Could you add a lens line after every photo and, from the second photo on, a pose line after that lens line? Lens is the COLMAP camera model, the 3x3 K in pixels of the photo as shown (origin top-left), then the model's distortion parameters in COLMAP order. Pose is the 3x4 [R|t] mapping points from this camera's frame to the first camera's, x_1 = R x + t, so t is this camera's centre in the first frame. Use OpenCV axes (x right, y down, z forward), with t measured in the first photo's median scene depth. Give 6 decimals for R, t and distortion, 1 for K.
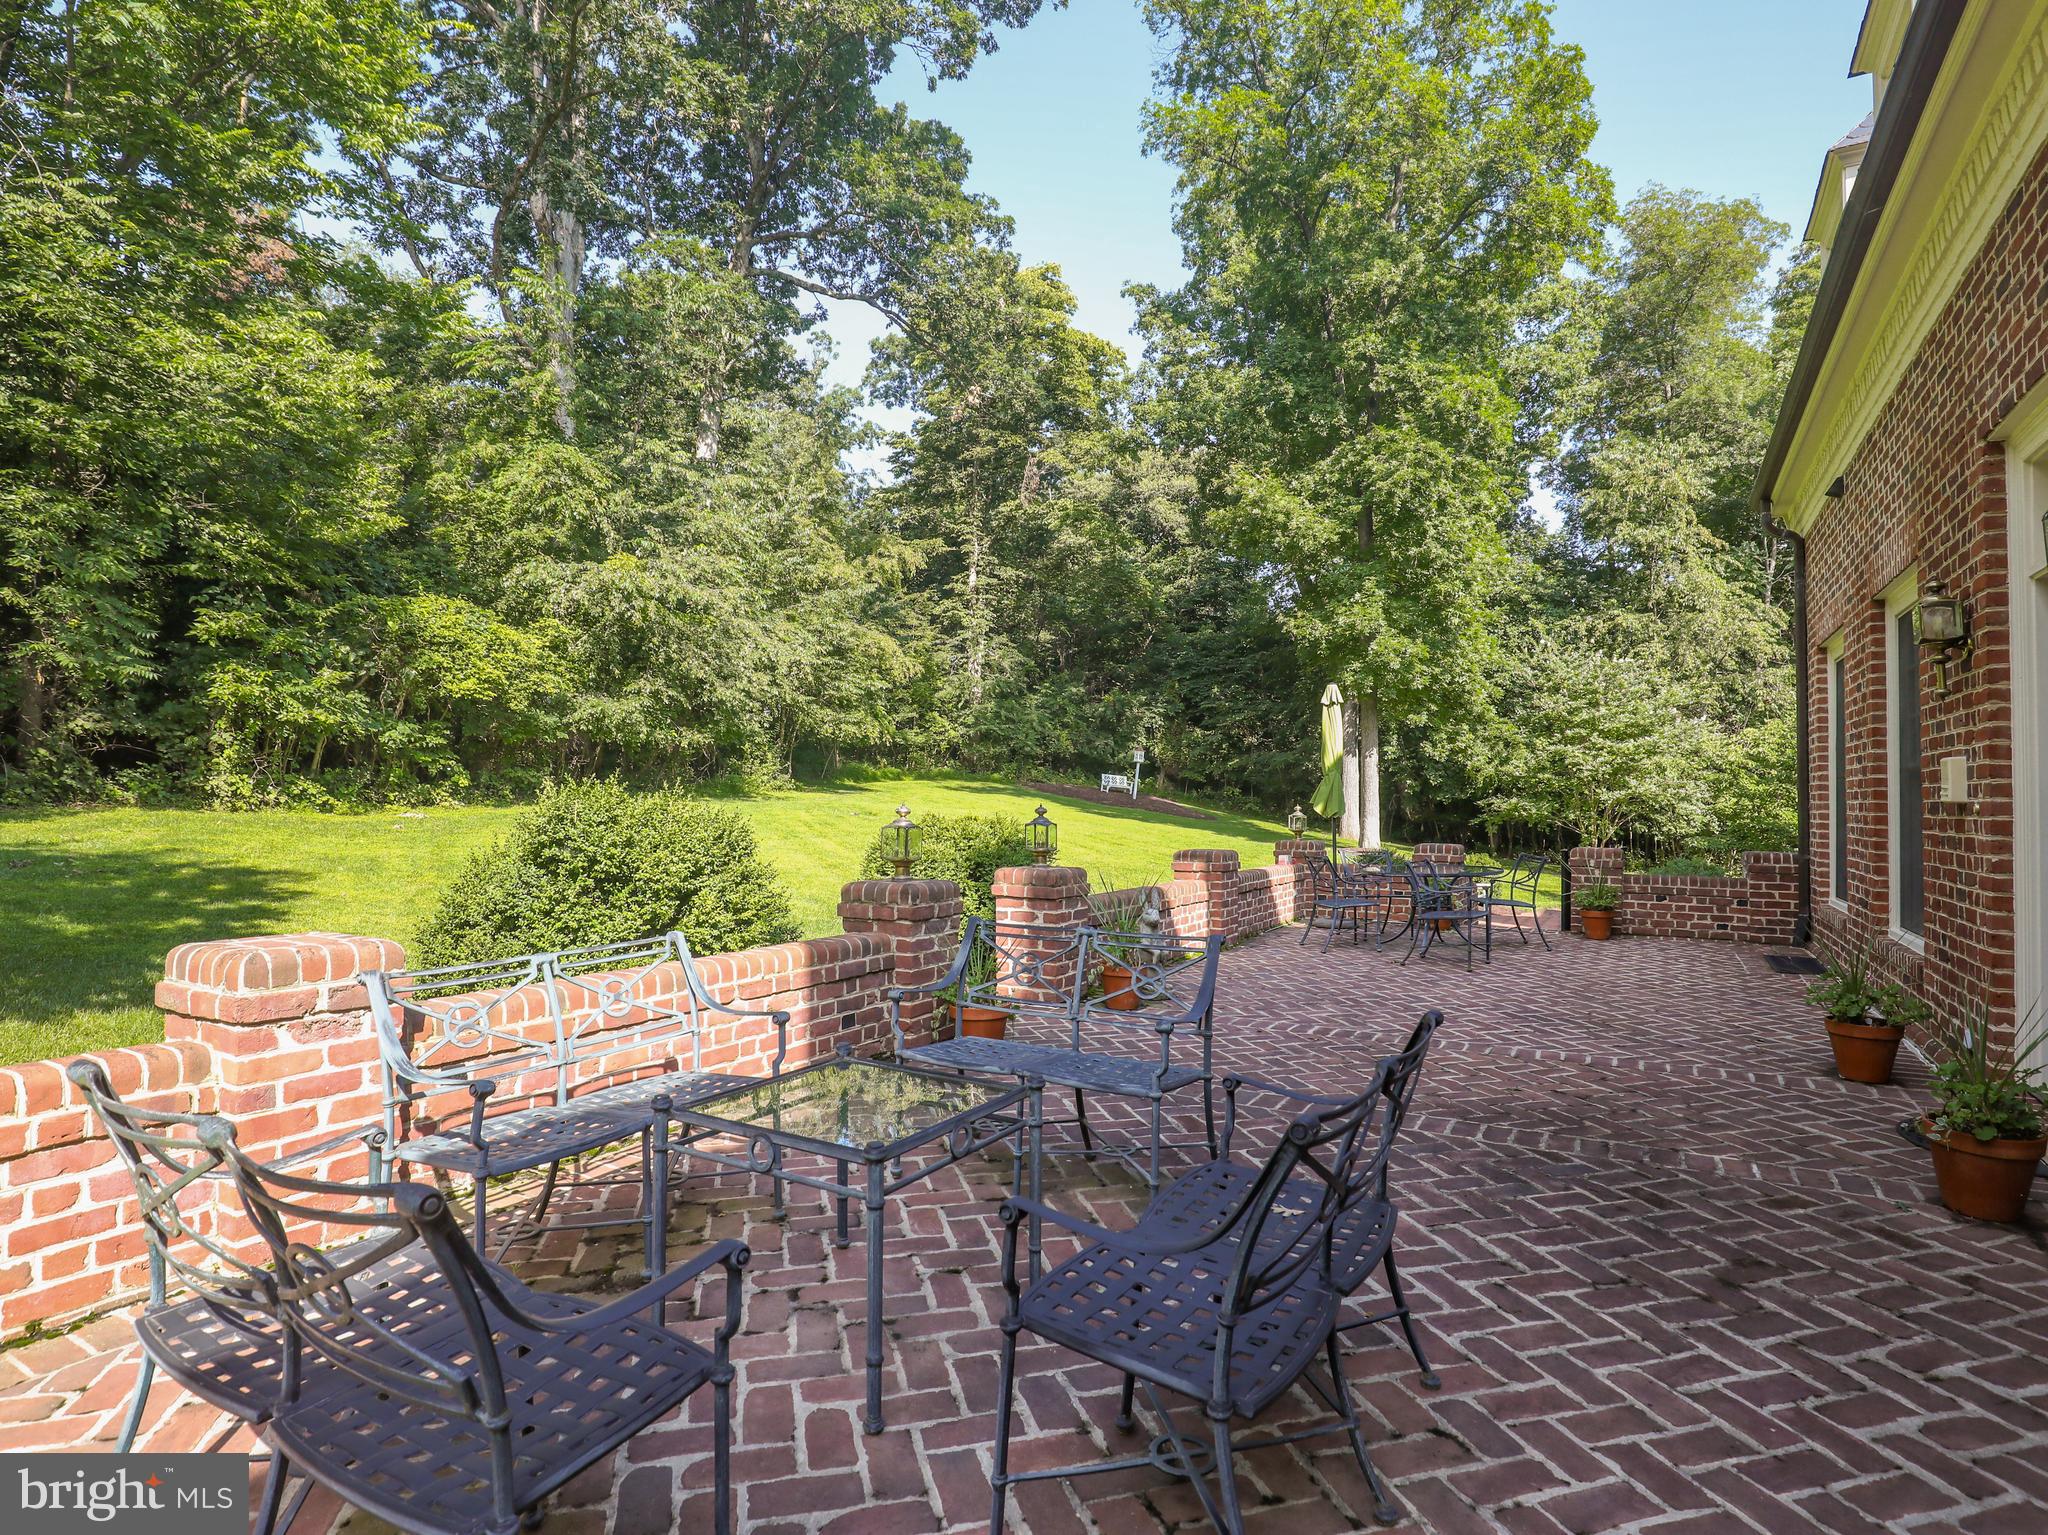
lens RADIAL K [[1081.6, 0, 1024.0], [0, 1081.6, 767.5], [0, 0, 1]] dist [-0.022707, 0.000133]
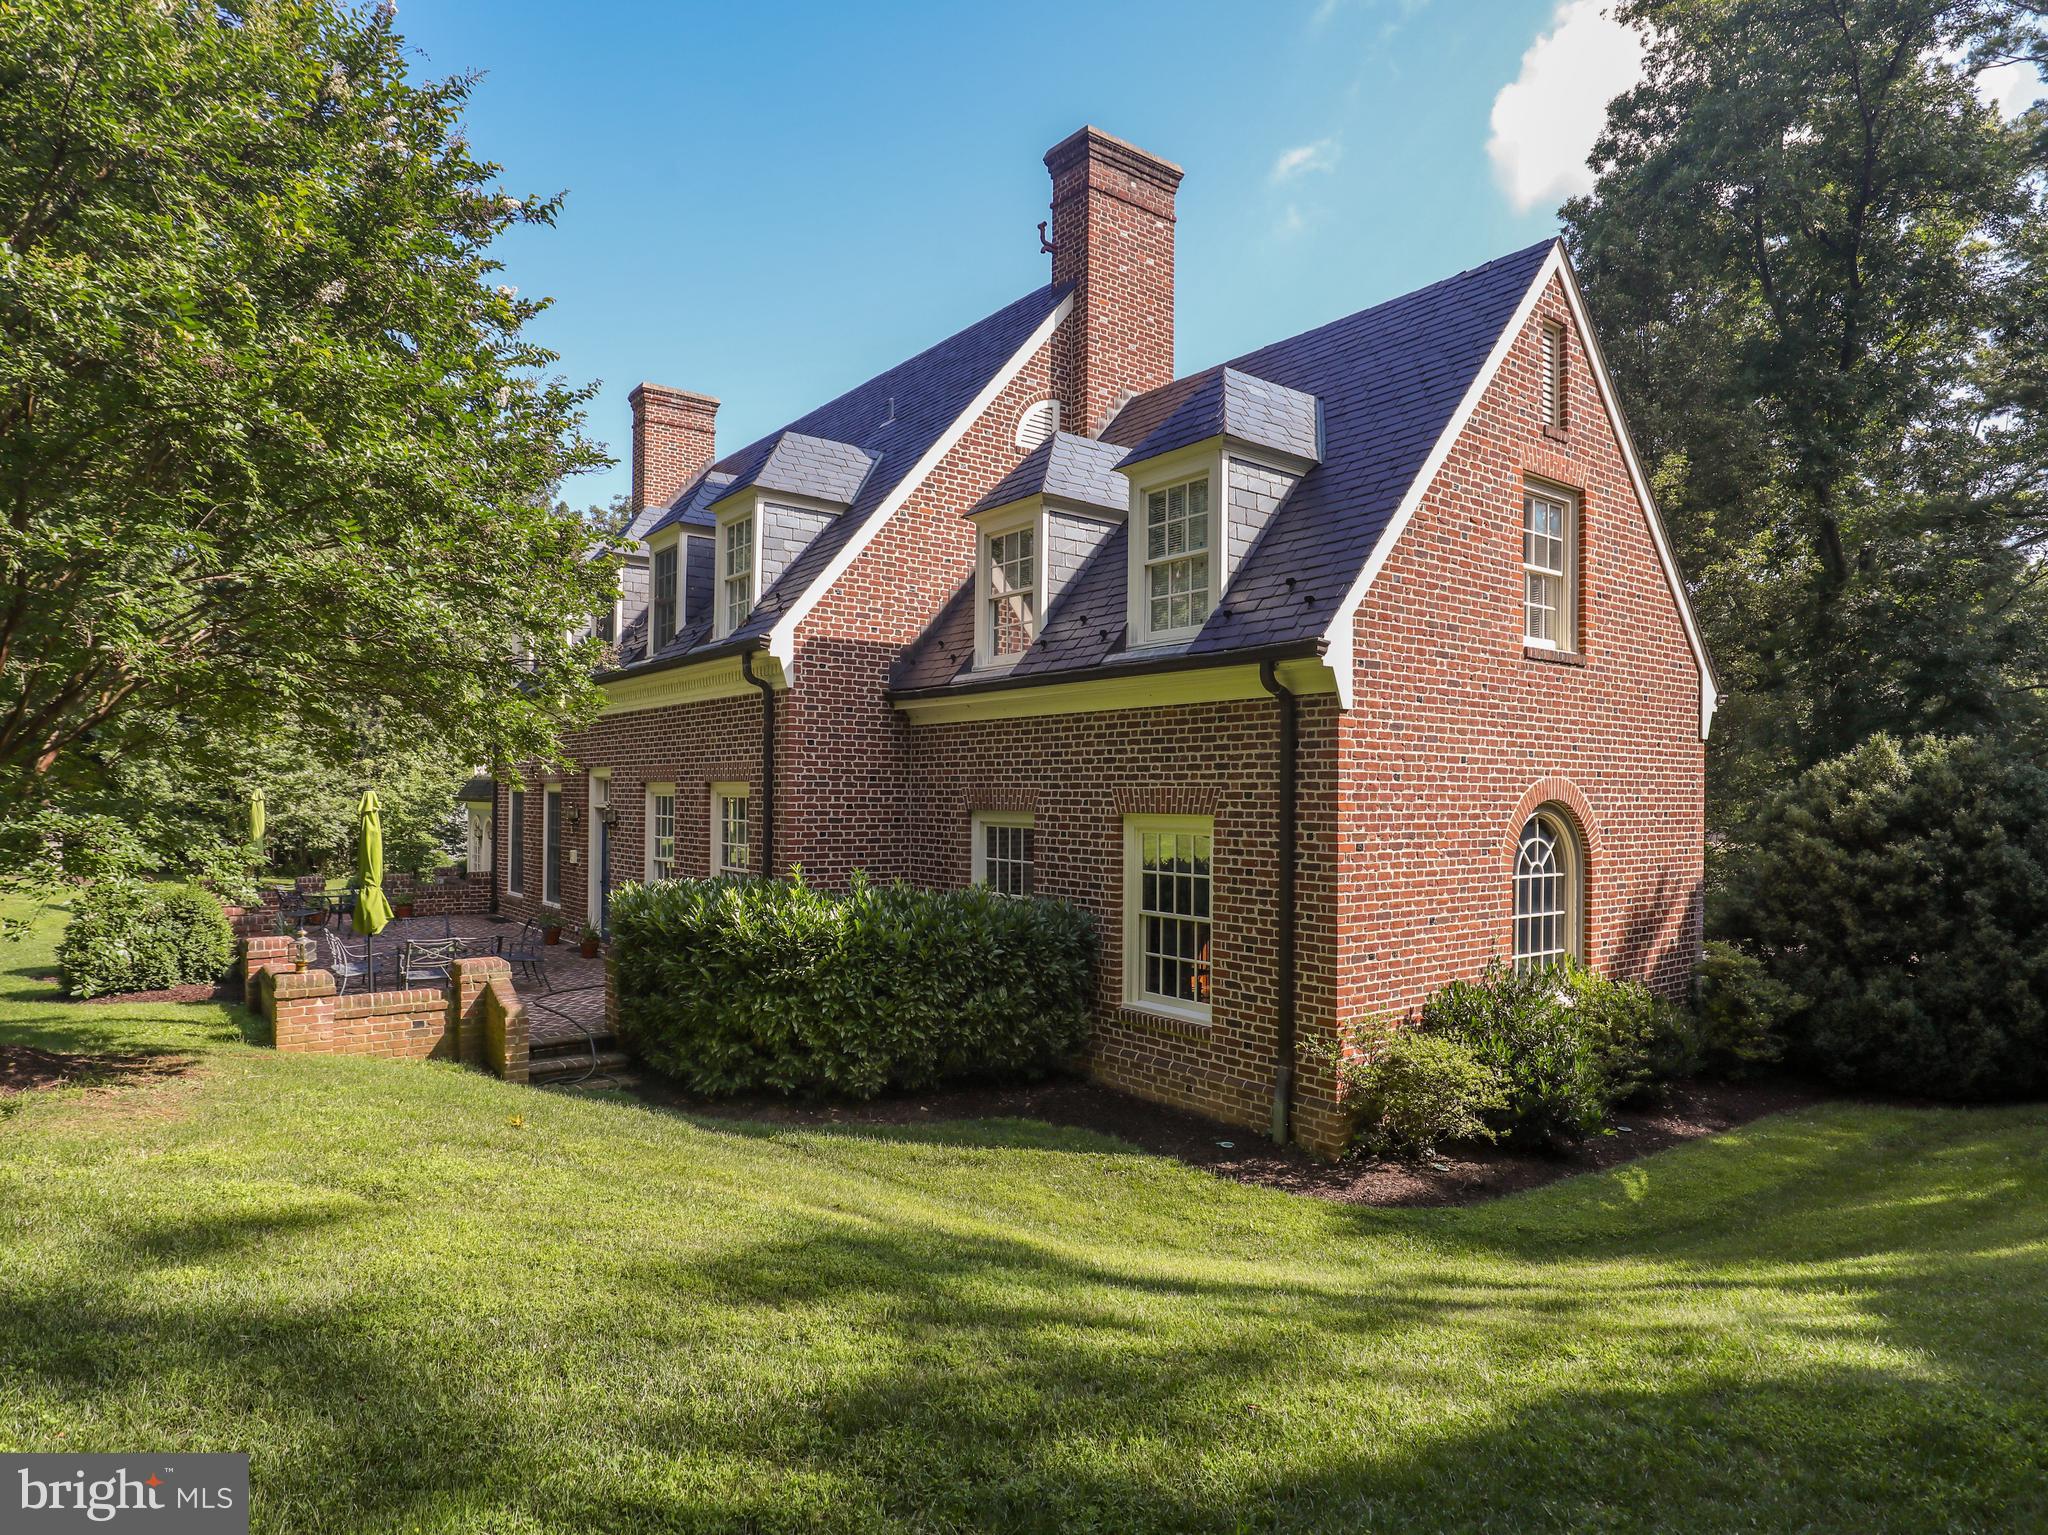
lens RADIAL K [[1166.2, 0, 1024.0], [0, 1166.2, 767.5], [0, 0, 1]] dist [-0.000591, -0.000107]
pose [[0.390513, 0.016074, 0.920457, -0.346820], [-0.030184, 0.999534, -0.004649, -0.051232], [-0.920103, -0.025968, 0.390816, -0.309464]]
